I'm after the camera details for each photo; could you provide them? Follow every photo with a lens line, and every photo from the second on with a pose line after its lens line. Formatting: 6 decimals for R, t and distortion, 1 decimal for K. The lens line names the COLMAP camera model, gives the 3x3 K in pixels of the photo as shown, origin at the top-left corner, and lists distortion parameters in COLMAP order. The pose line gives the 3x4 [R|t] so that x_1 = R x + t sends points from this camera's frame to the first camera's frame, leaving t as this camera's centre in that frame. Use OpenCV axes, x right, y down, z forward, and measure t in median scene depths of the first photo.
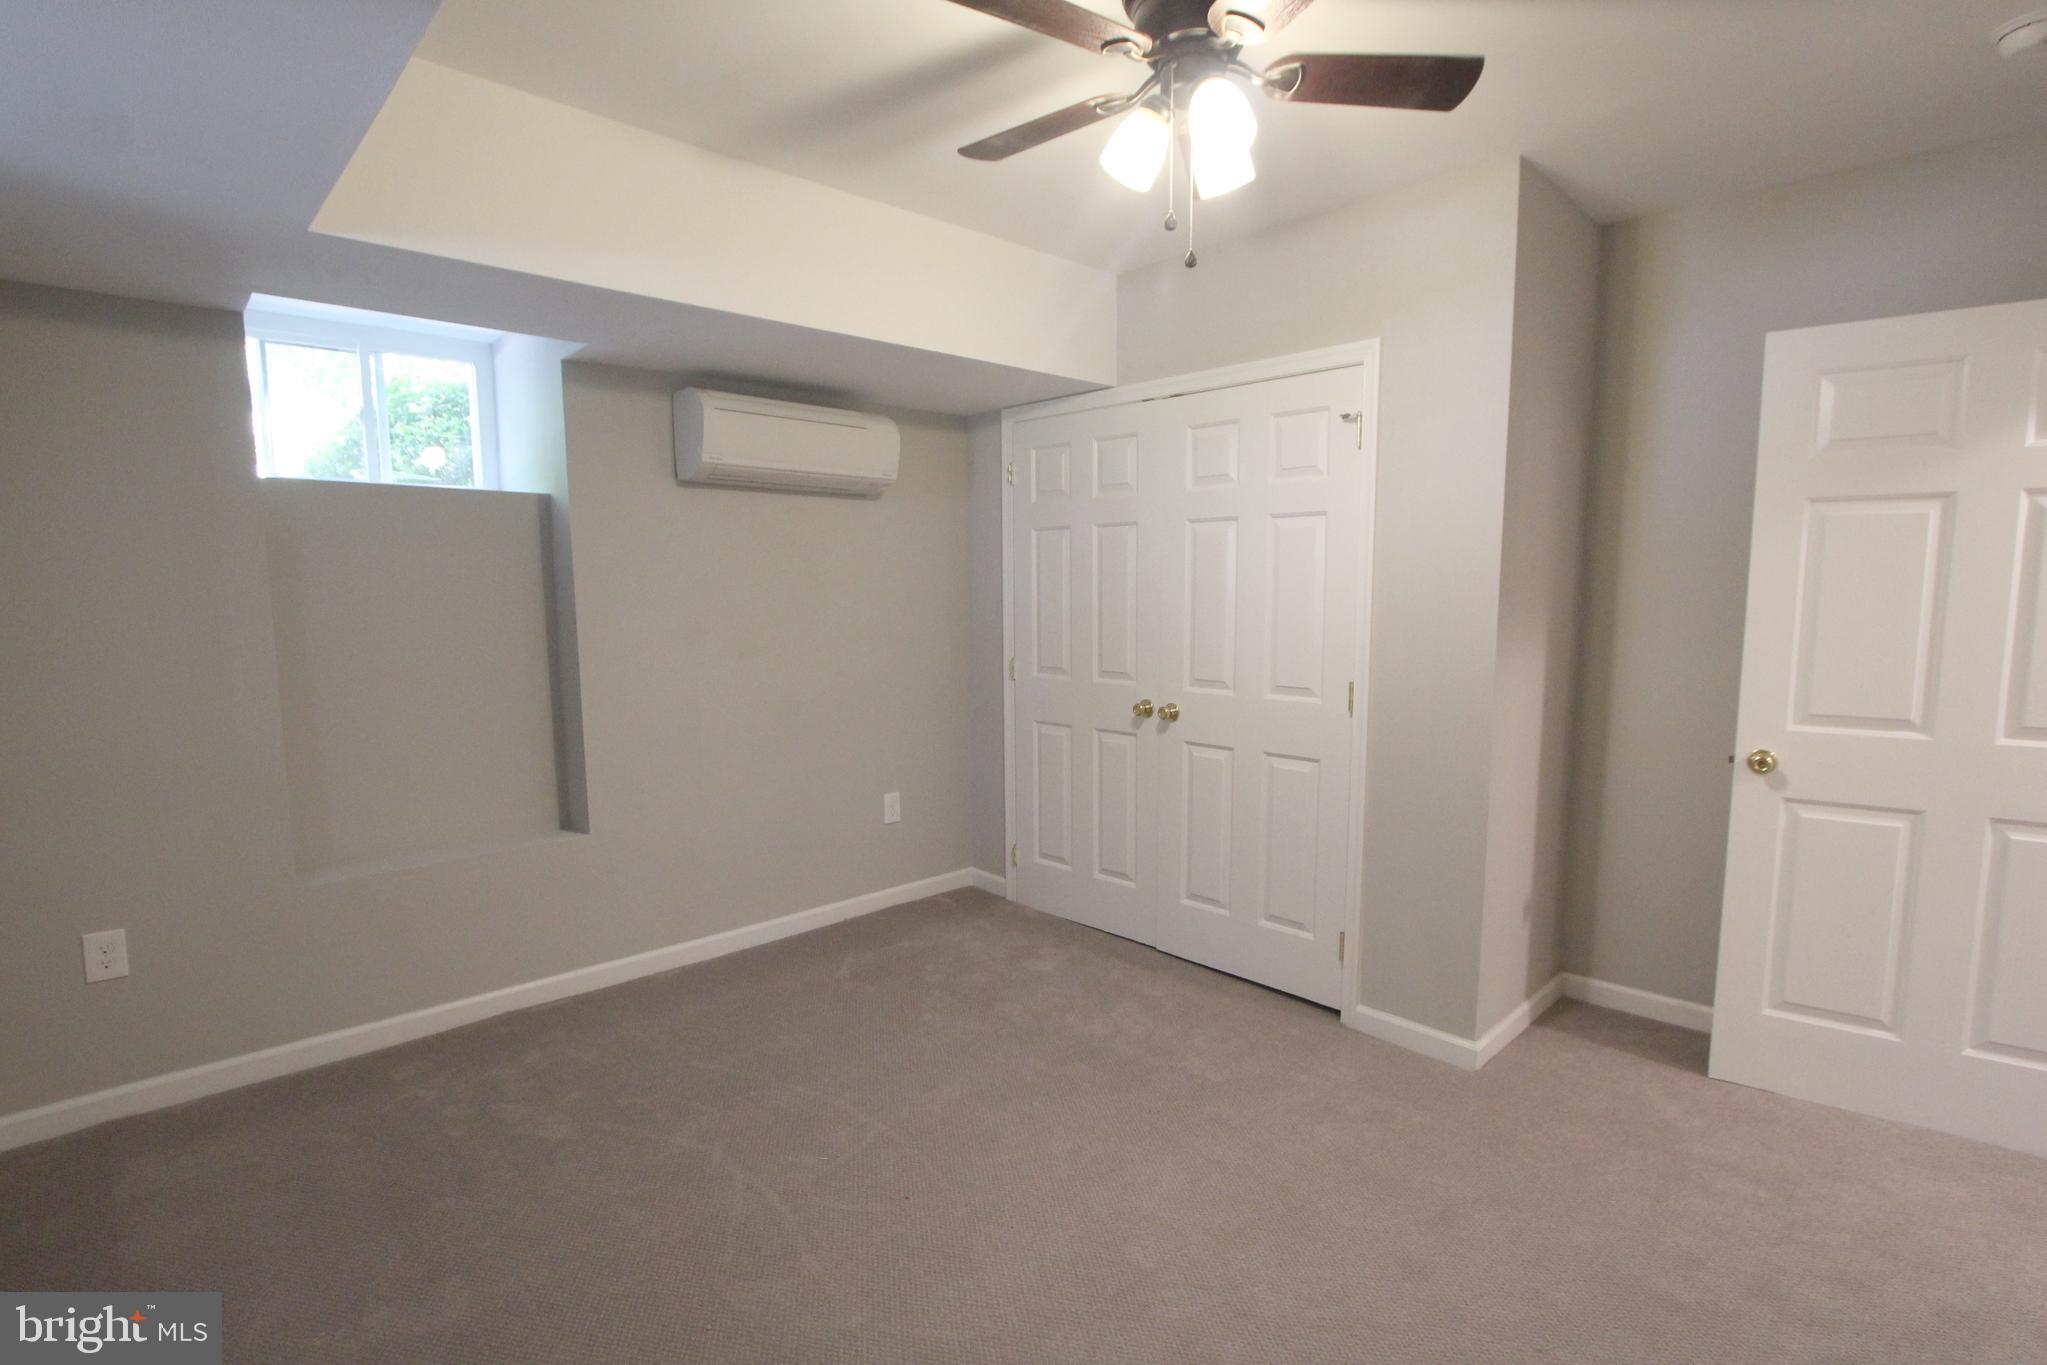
lens RADIAL K [[1012.4, 0, 1030.2], [0, 1012.4, 701.3], [0, 0, 1]] dist [-0.018513, 0.001563]
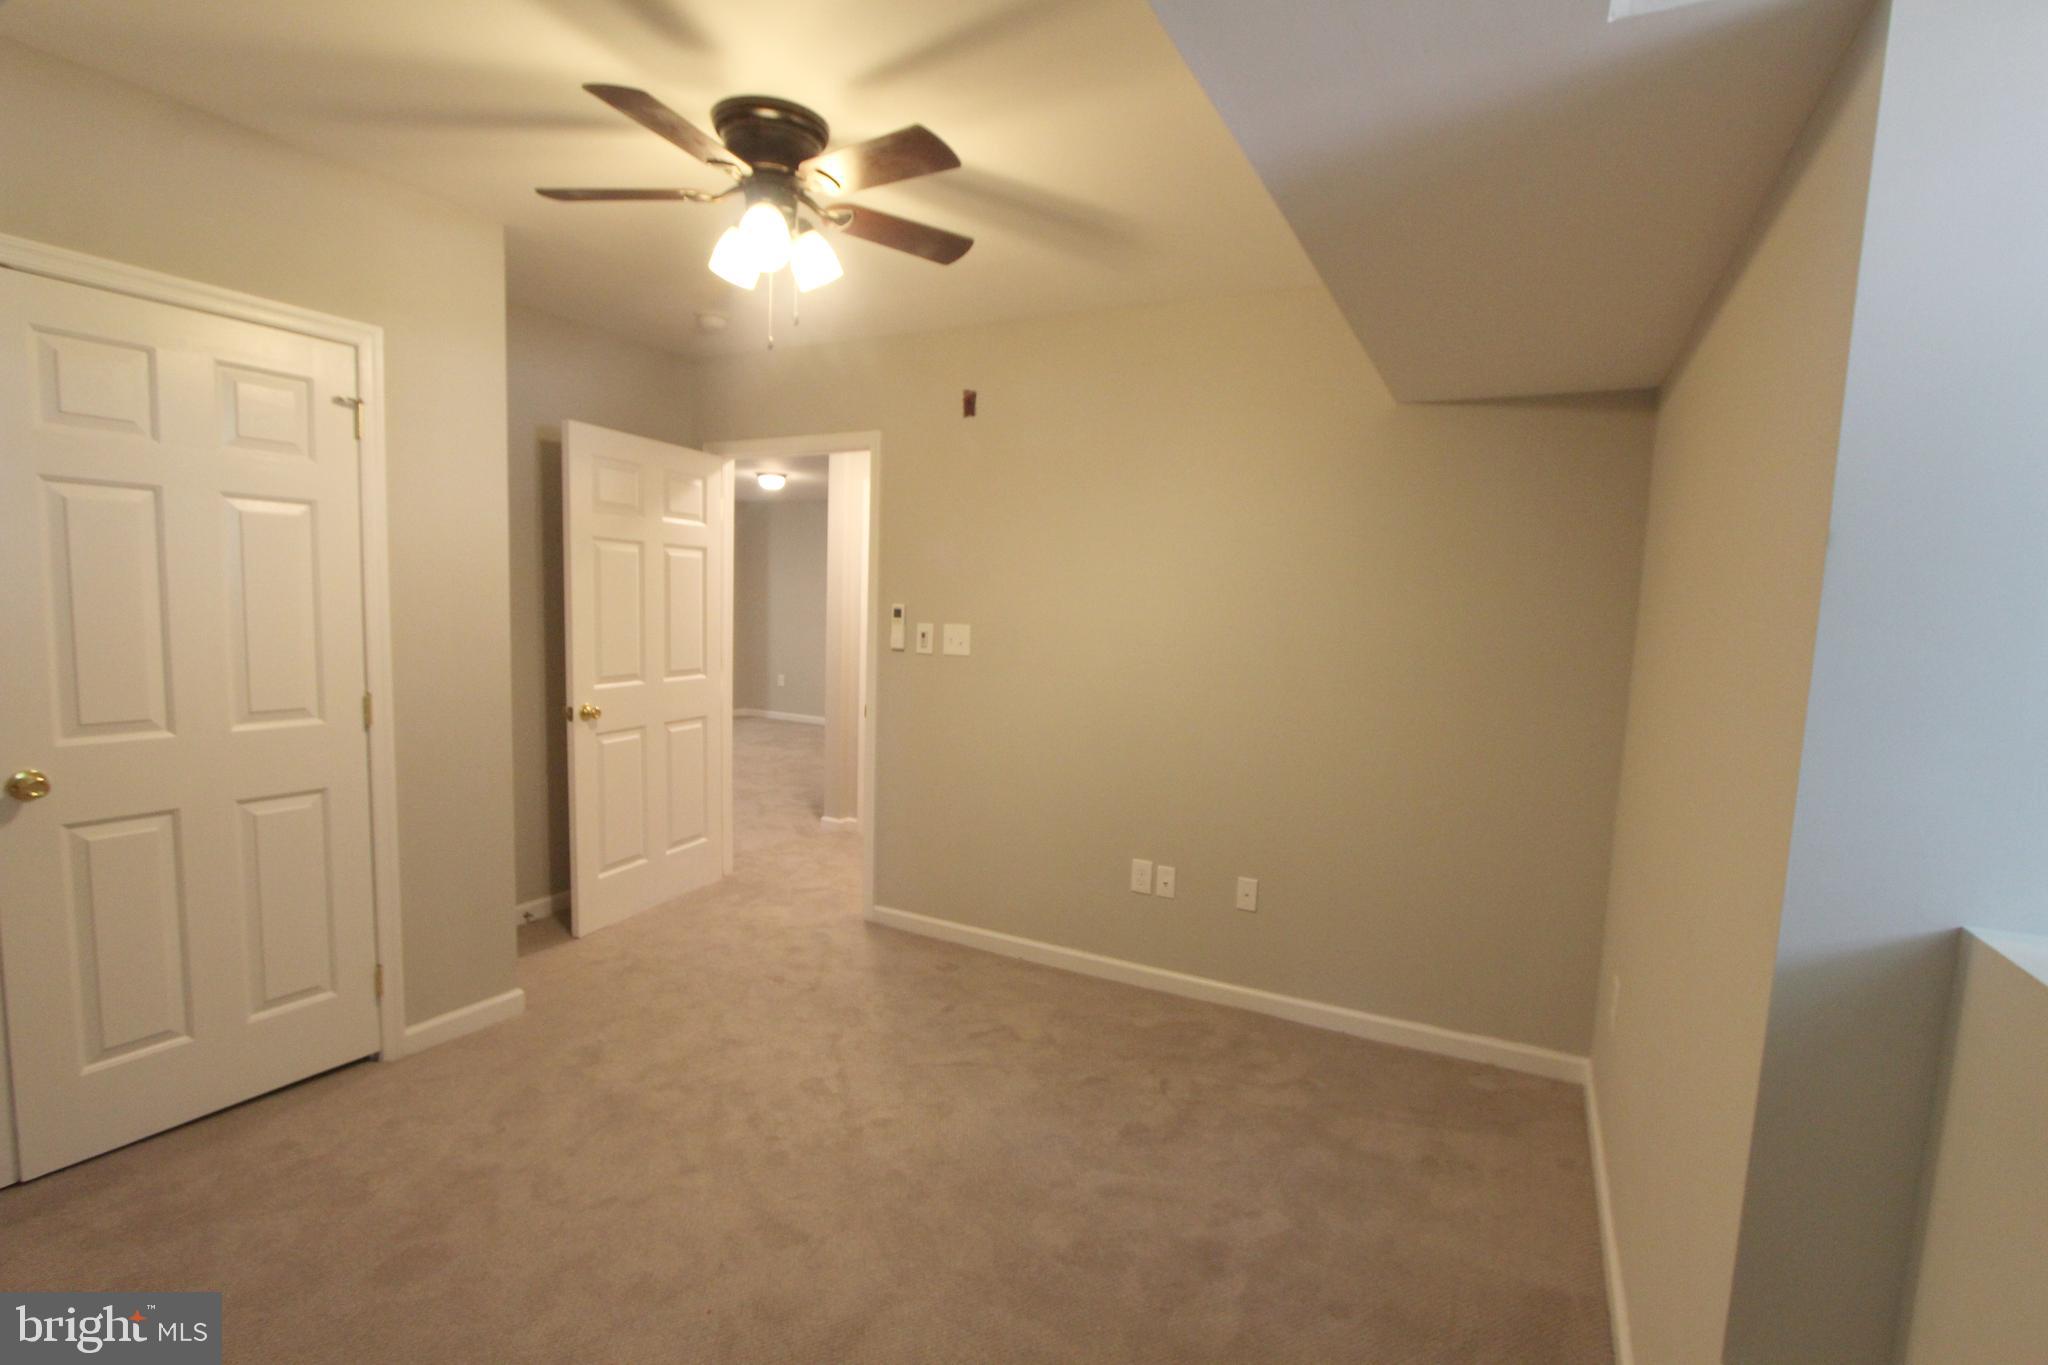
lens RADIAL K [[937.1, 0, 1024.0], [0, 937.1, 700.1], [0, 0, 1]] dist [-0.012243, 0.000714]
pose [[-0.312720, -0.103002, 0.944244, -0.683493], [0.080385, 0.987667, 0.134361, -0.080100], [-0.946438, 0.117920, -0.300584, 0.704994]]
